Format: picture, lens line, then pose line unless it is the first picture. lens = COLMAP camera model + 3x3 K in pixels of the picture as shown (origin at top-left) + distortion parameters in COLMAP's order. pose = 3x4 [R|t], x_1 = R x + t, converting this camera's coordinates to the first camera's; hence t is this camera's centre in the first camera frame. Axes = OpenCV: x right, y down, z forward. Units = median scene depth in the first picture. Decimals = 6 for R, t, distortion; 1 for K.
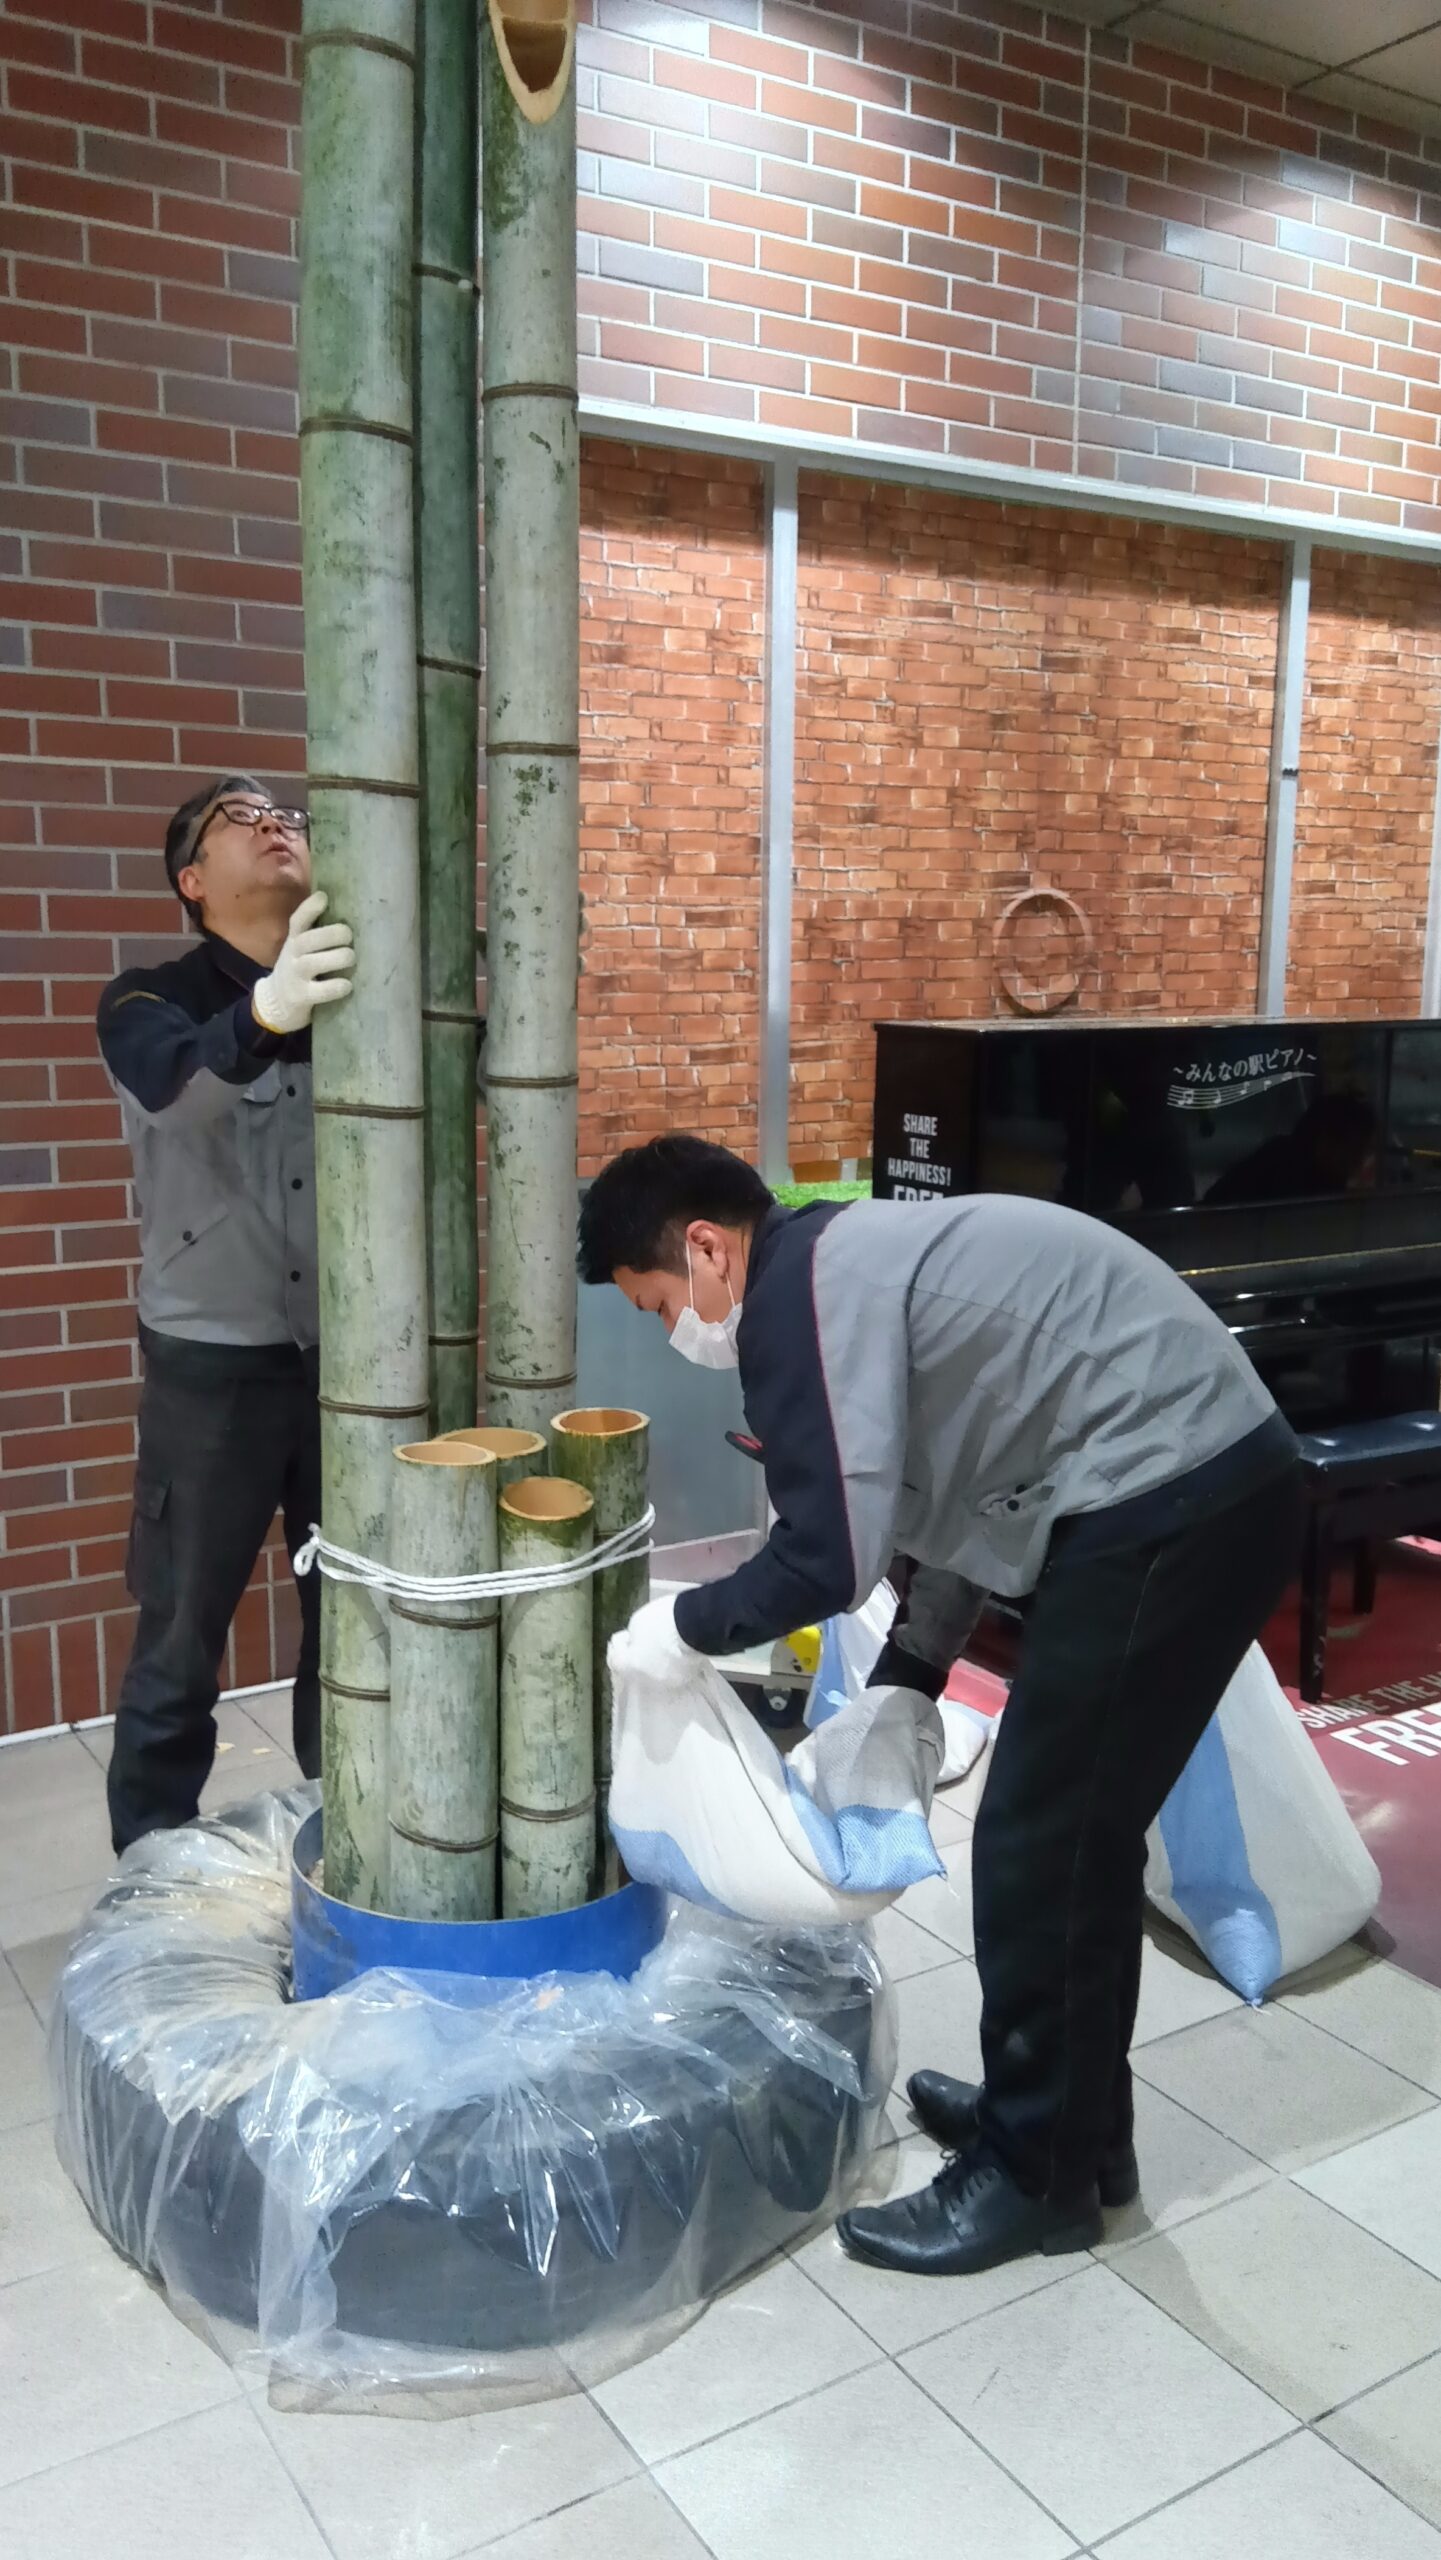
lens RADIAL K [[1963.7, 0, 667.2], [0, 1963.7, 1260.9], [0, 0, 1]] dist [0.070551, -0.123917]
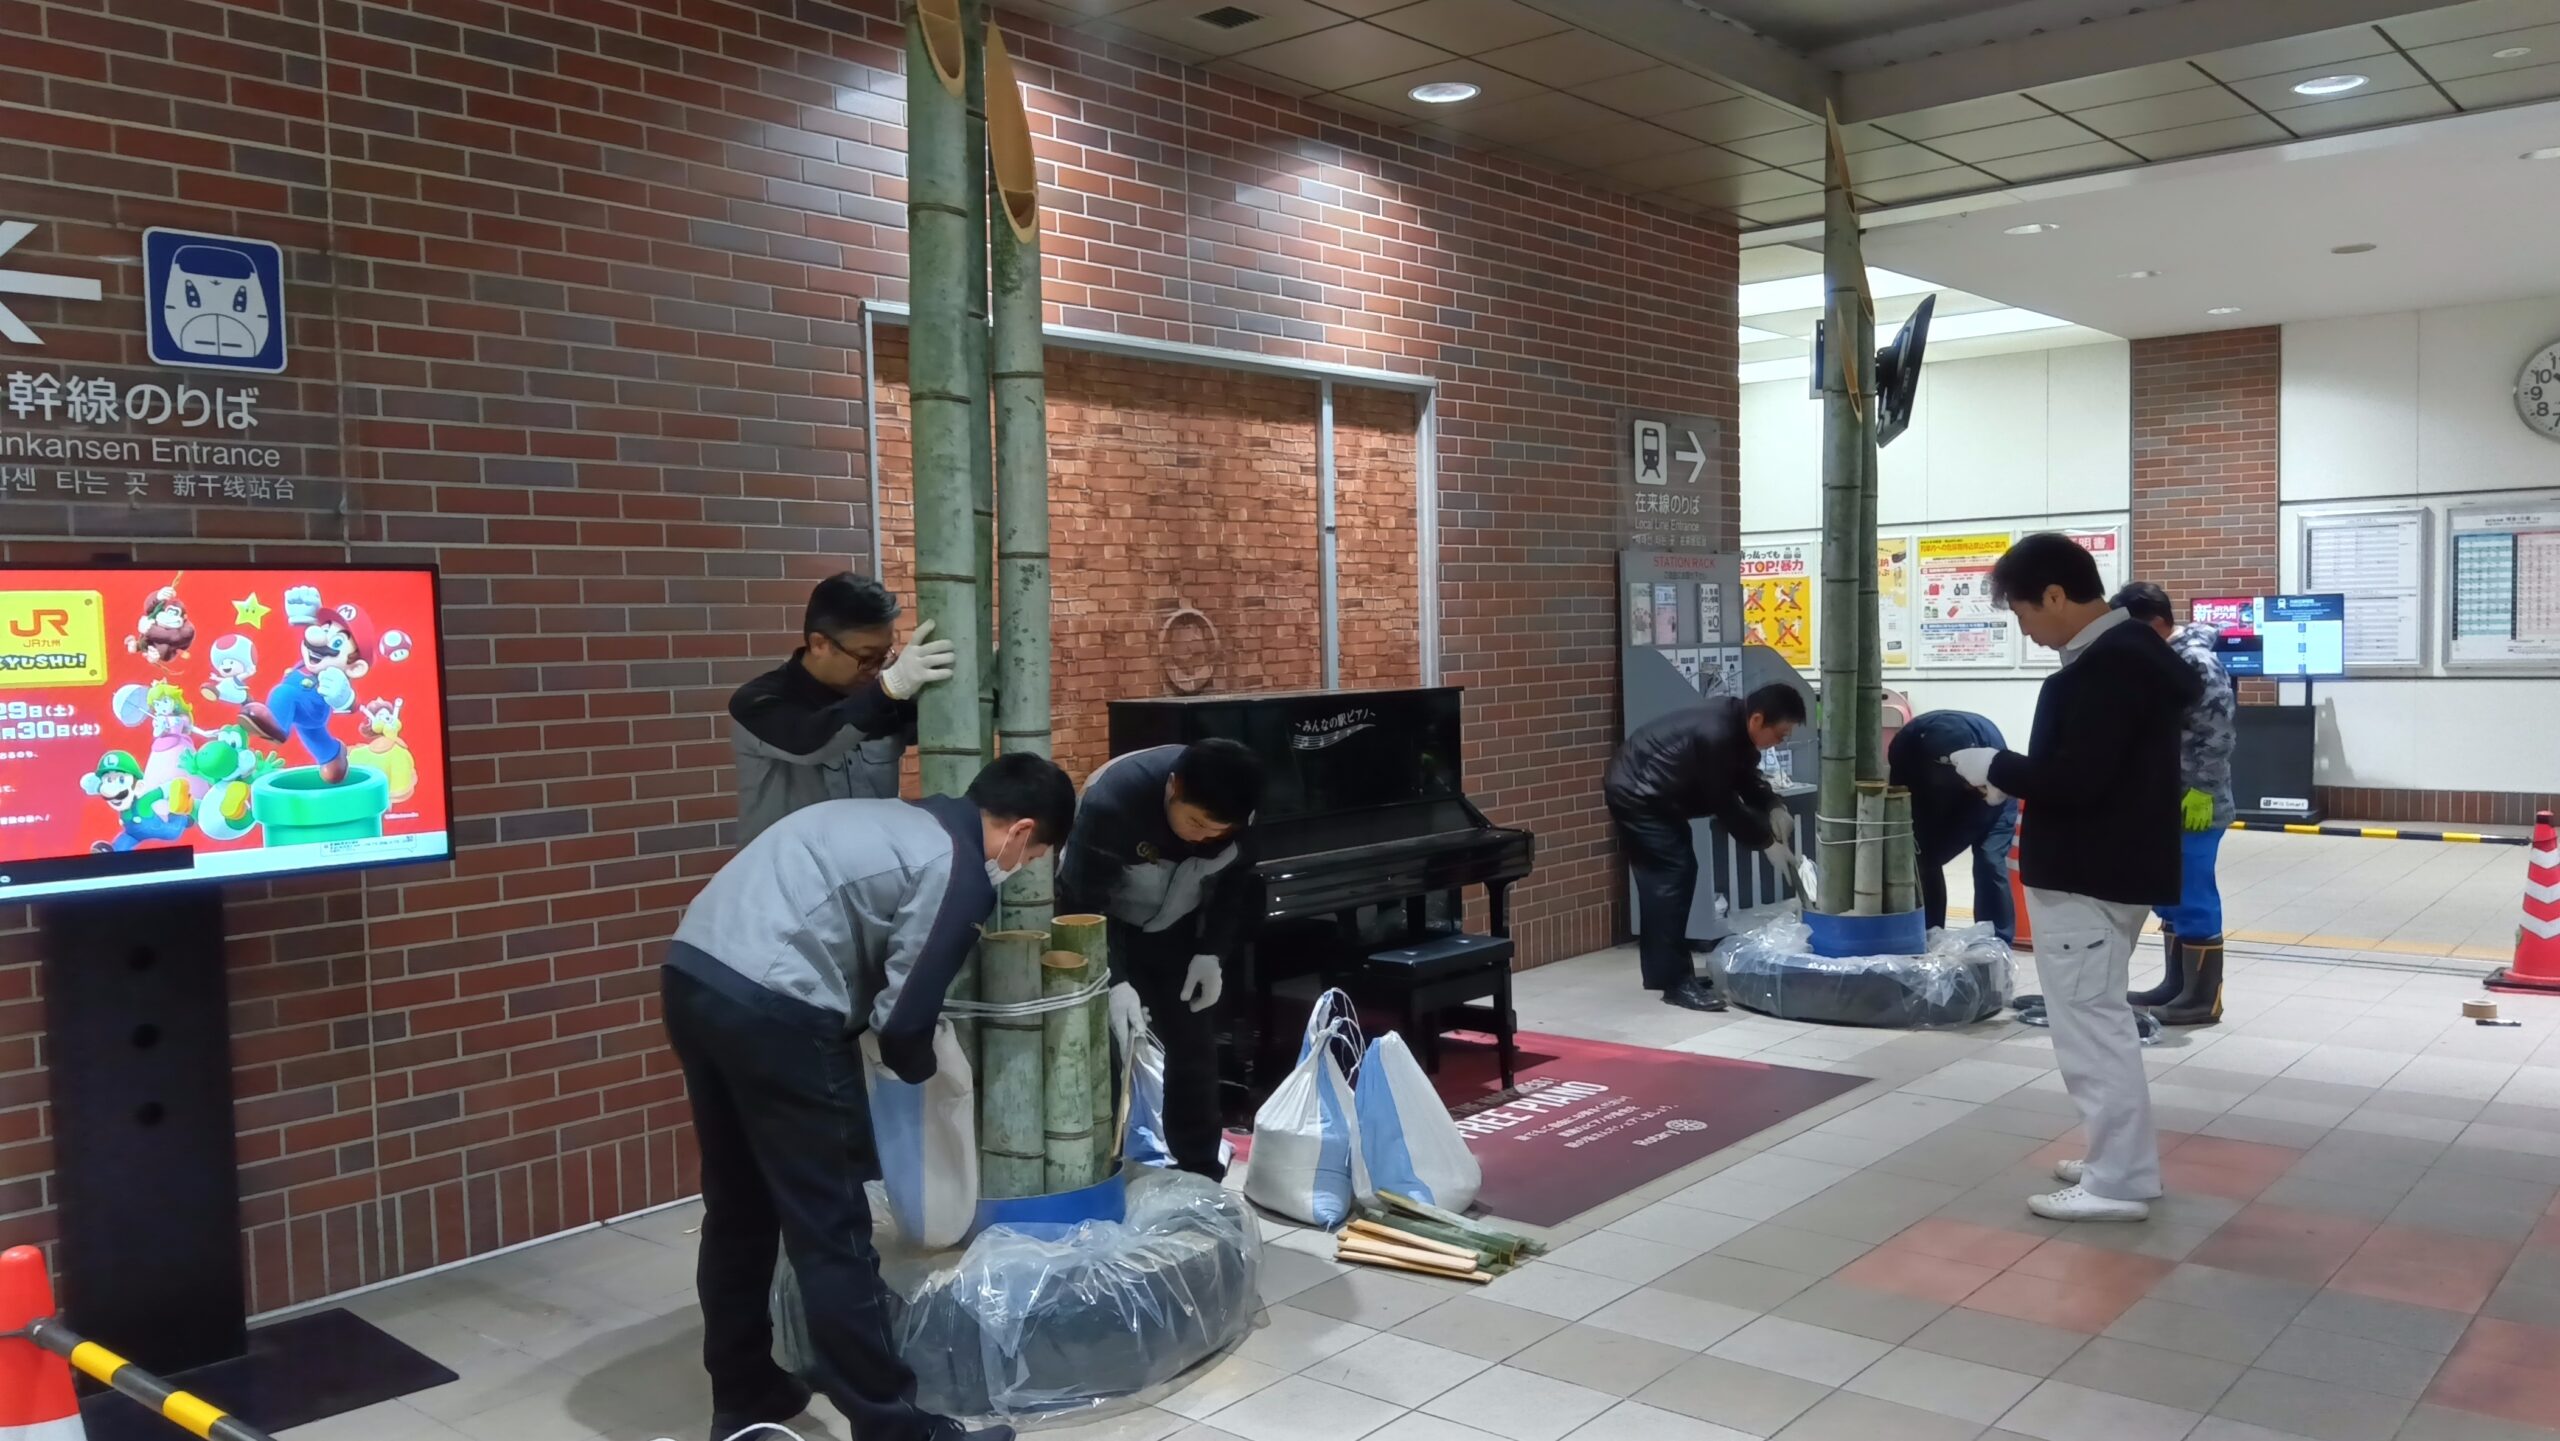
lens RADIAL K [[1963.7, 0, 1272.6], [0, 1963.7, 735.7], [0, 0, 1]] dist [0.070551, -0.123917]
pose [[0.947085, -0.045049, 0.317806, -0.229983], [0.079841, 0.992046, -0.097311, 0.055619], [-0.310895, 0.117536, 0.943149, -0.412866]]
